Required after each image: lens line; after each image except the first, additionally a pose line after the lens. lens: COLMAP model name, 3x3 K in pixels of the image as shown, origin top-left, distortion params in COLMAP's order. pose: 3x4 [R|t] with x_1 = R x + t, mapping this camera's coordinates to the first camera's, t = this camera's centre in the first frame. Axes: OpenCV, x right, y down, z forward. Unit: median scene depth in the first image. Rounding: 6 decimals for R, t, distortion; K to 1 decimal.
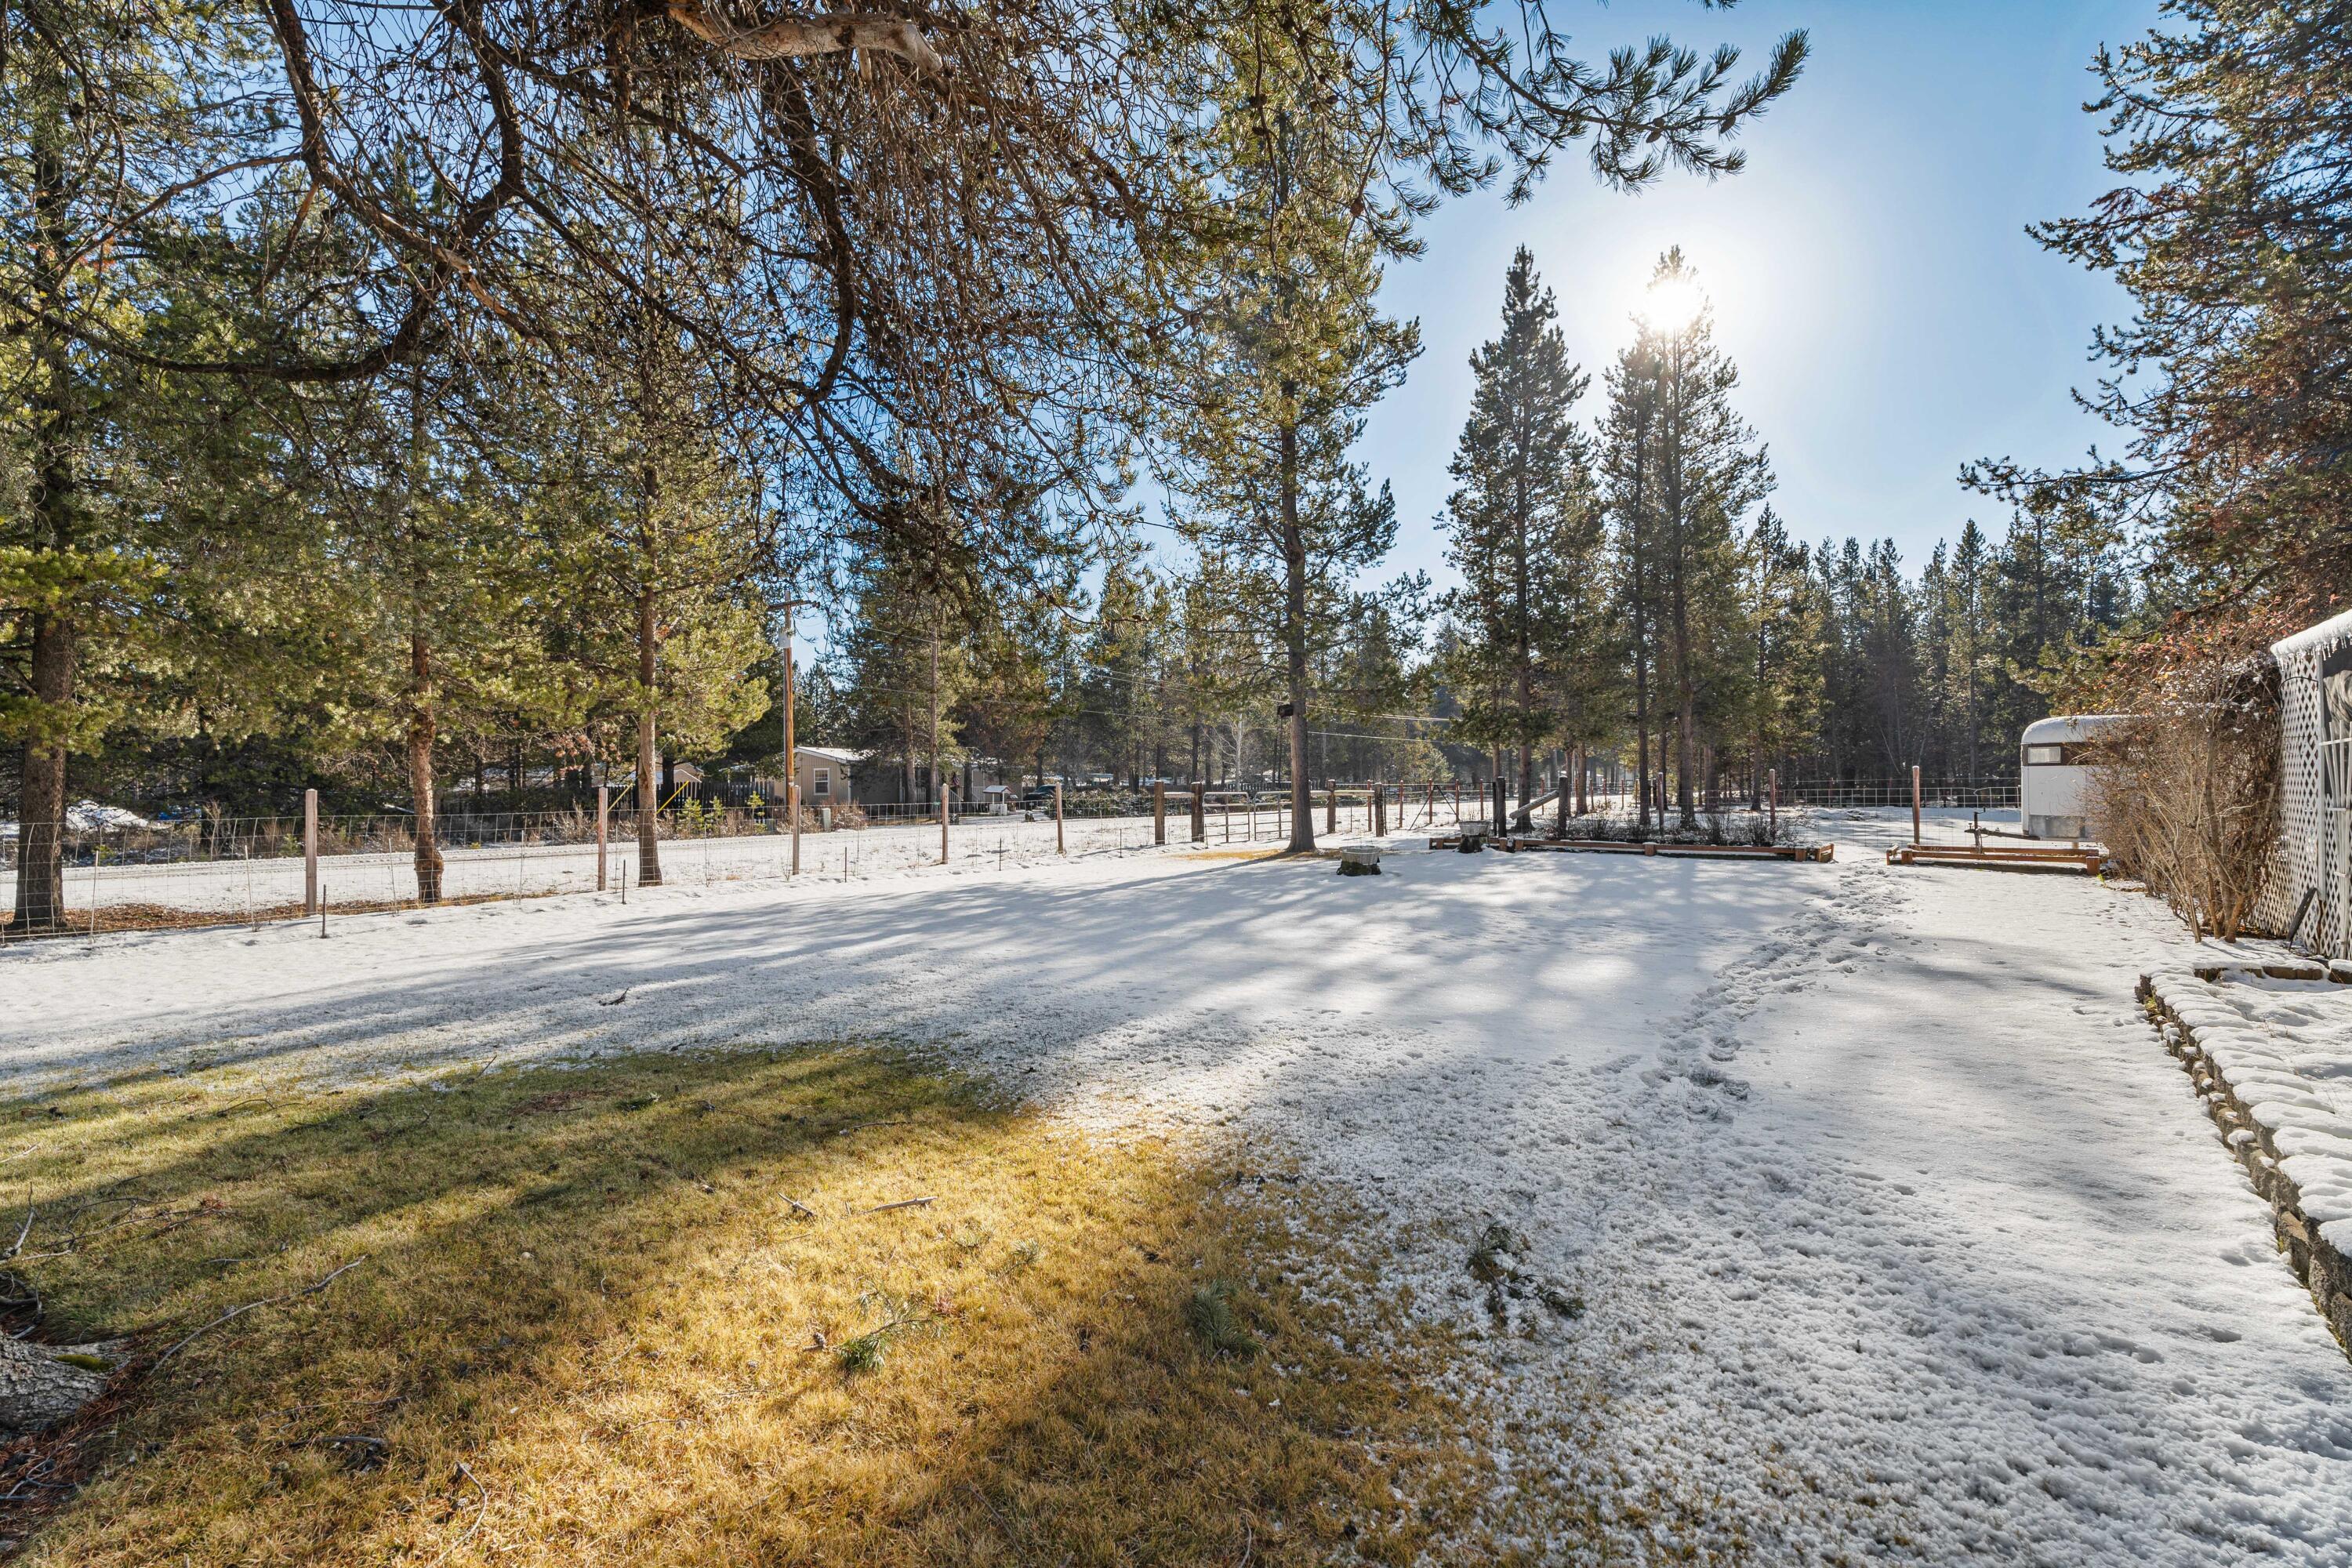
lens RADIAL K [[1049.7, 0, 1185.2], [0, 1049.7, 777.9], [0, 0, 1]] dist [0.004866, -0.000129]
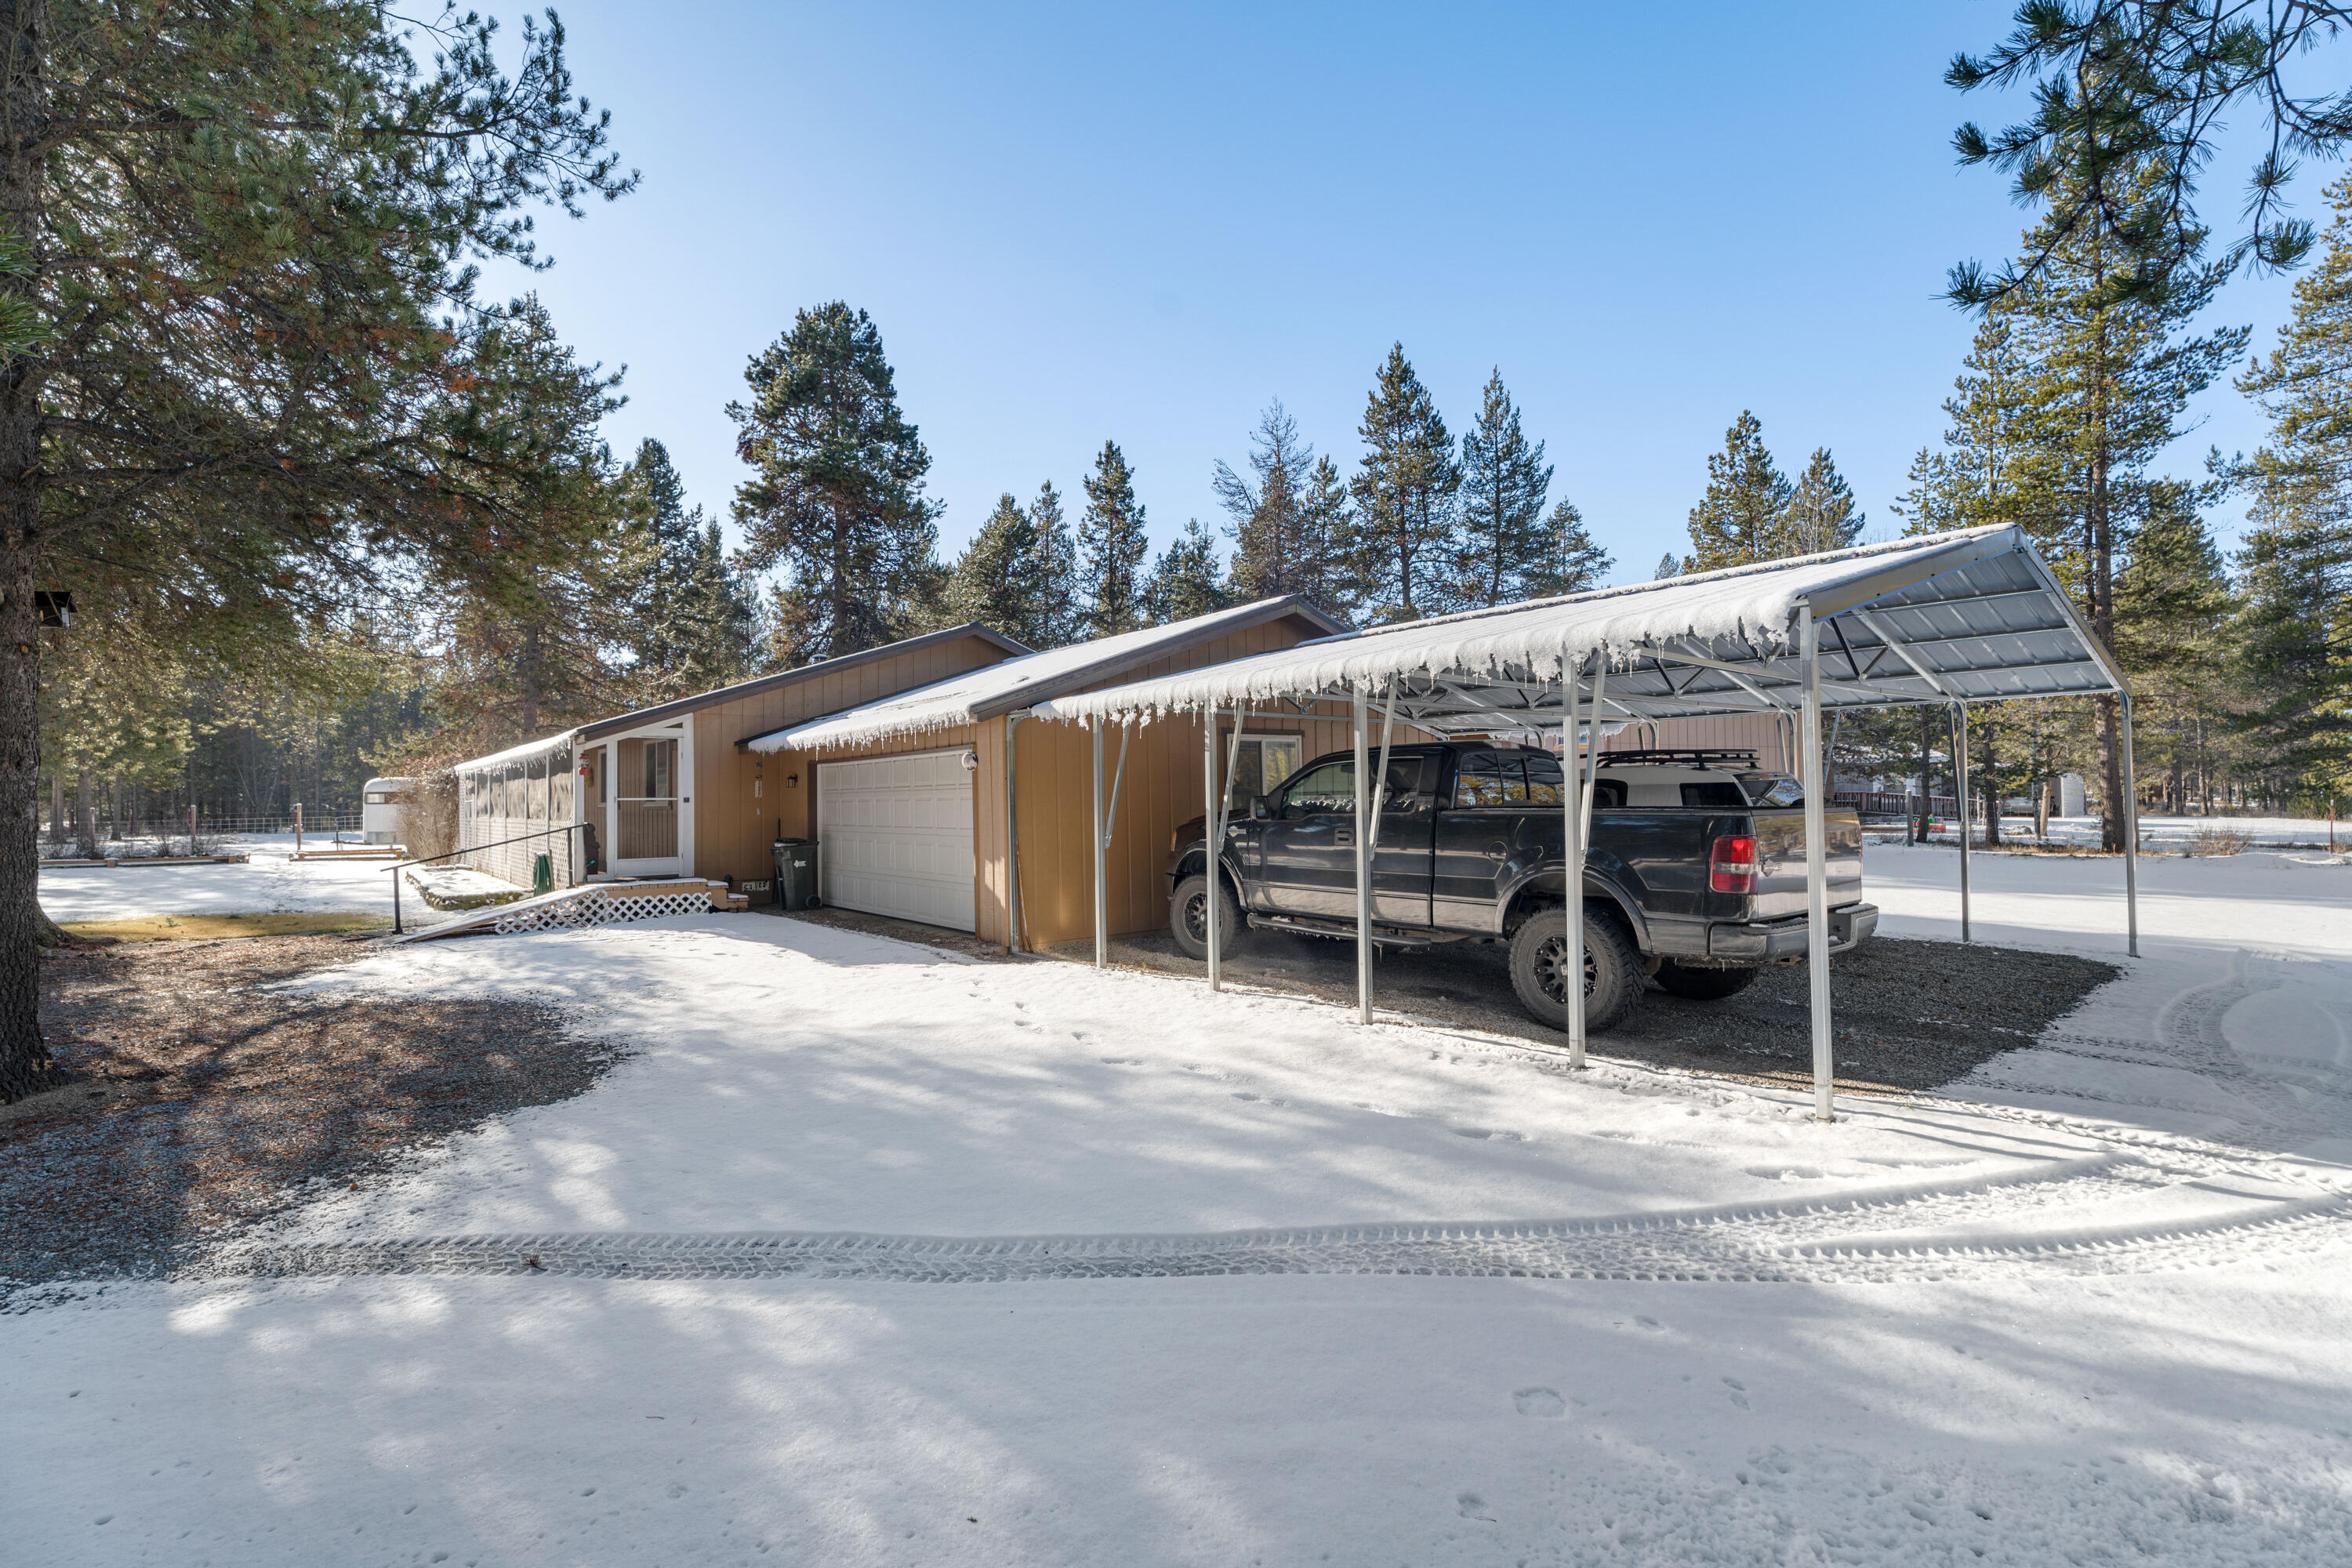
lens RADIAL K [[1049.7, 0, 1177.6], [0, 1049.7, 771.6], [0, 0, 1]] dist [0.004866, -0.000129]
pose [[0.231410, 0.028368, 0.972443, -0.683459], [0.005296, 0.999523, -0.030418, -0.008203], [-0.972842, 0.012189, 0.231150, -0.829321]]
